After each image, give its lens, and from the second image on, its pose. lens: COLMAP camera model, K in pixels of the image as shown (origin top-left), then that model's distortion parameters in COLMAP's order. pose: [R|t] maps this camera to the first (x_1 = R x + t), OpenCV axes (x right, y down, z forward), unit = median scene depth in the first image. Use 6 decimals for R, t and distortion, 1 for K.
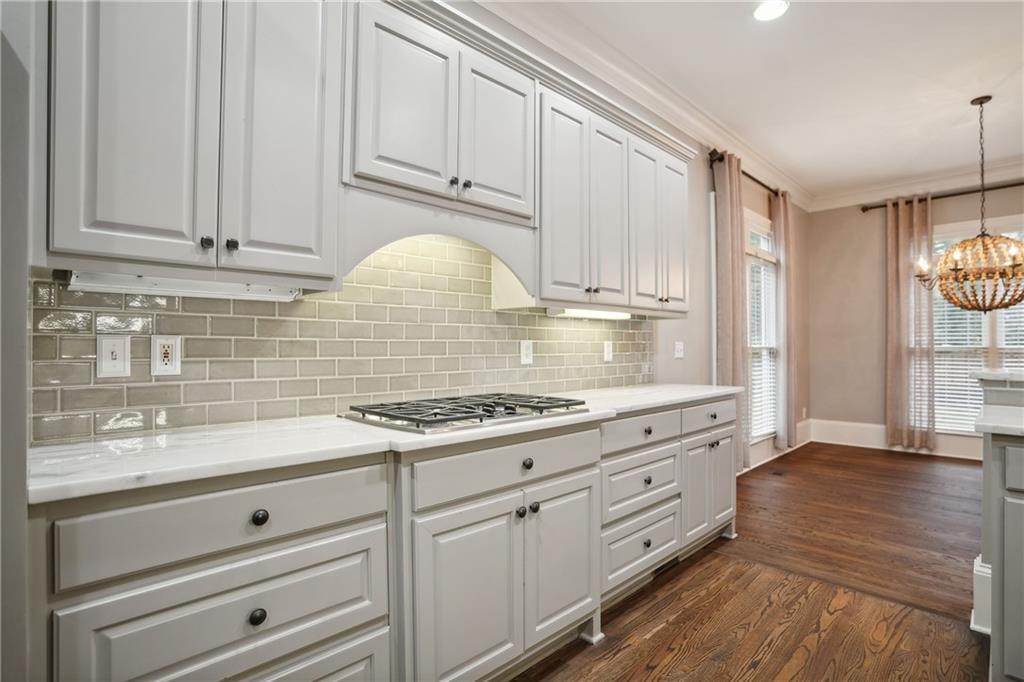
lens RADIAL K [[504.6, 0, 506.8], [0, 504.6, 341.8], [0, 0, 1]] dist [-0.065925, 0.021641]
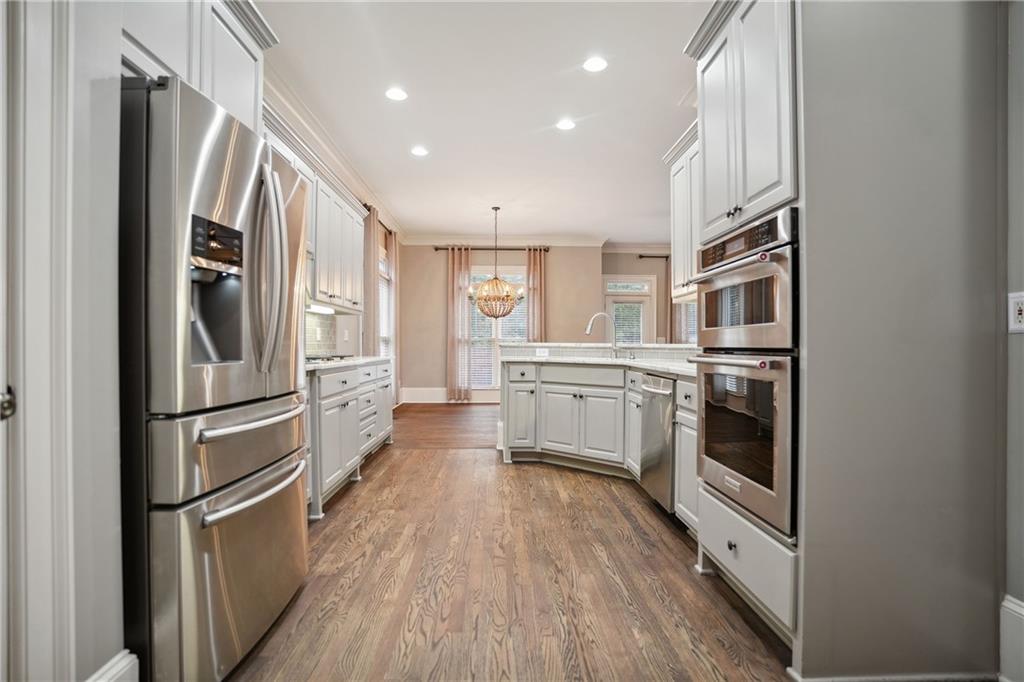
lens RADIAL K [[504.6, 0, 514.9], [0, 504.6, 348.5], [0, 0, 1]] dist [-0.065925, 0.021641]
pose [[0.666805, -0.004102, 0.745221, -0.453938], [-0.008634, 0.999875, 0.013229, 0.031538], [-0.745182, -0.015255, 0.666687, -0.395146]]
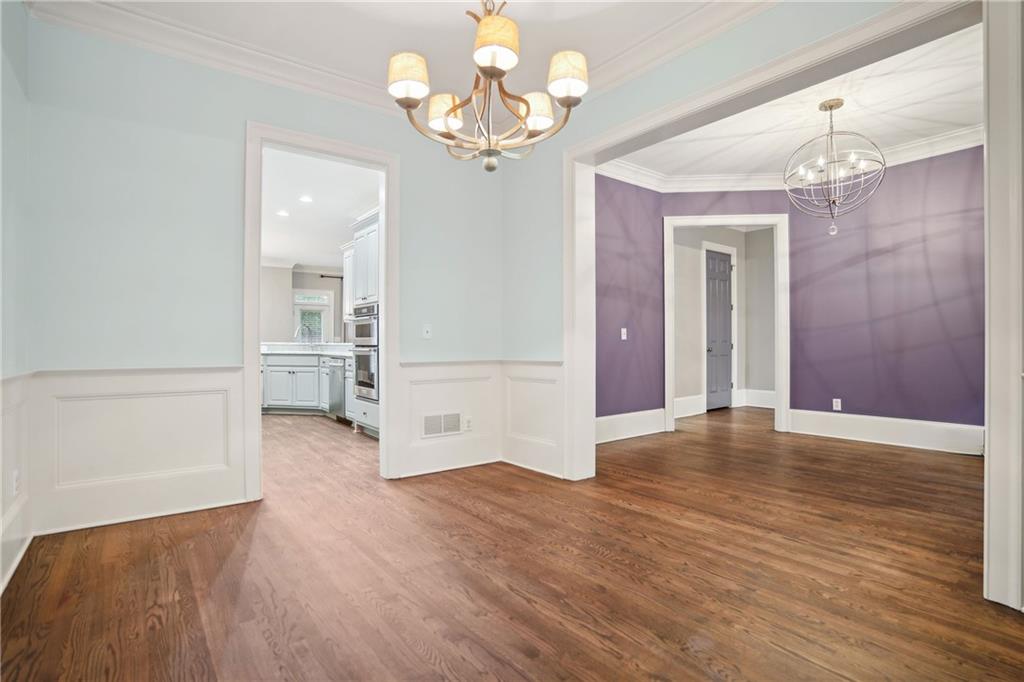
lens RADIAL K [[504.6, 0, 507.1], [0, 504.6, 342.5], [0, 0, 1]] dist [-0.065925, 0.021641]
pose [[0.118254, -0.002175, 0.992981, -1.389713], [-0.008185, 0.999961, 0.003165, 0.019532], [-0.992950, -0.008502, 0.118231, -0.836066]]
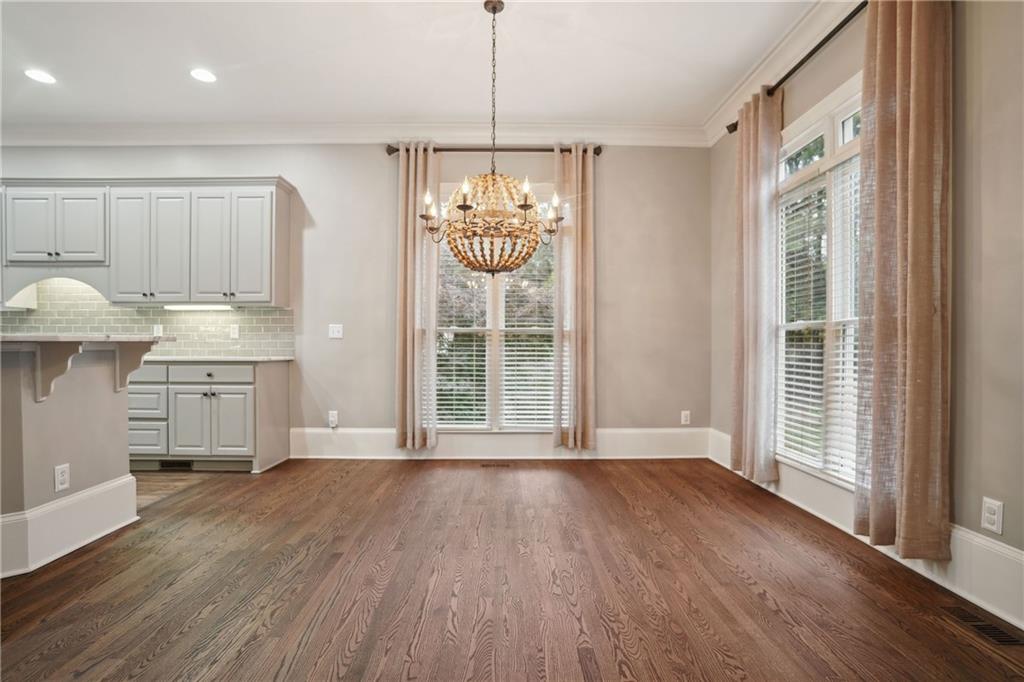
lens RADIAL K [[504.6, 0, 508.8], [0, 504.6, 352.3], [0, 0, 1]] dist [-0.065925, 0.021641]
pose [[0.736874, 0.011655, -0.675929, 1.537091], [0.002234, 0.999804, 0.019675, 0.045433], [0.676026, -0.016008, 0.736704, 0.413680]]
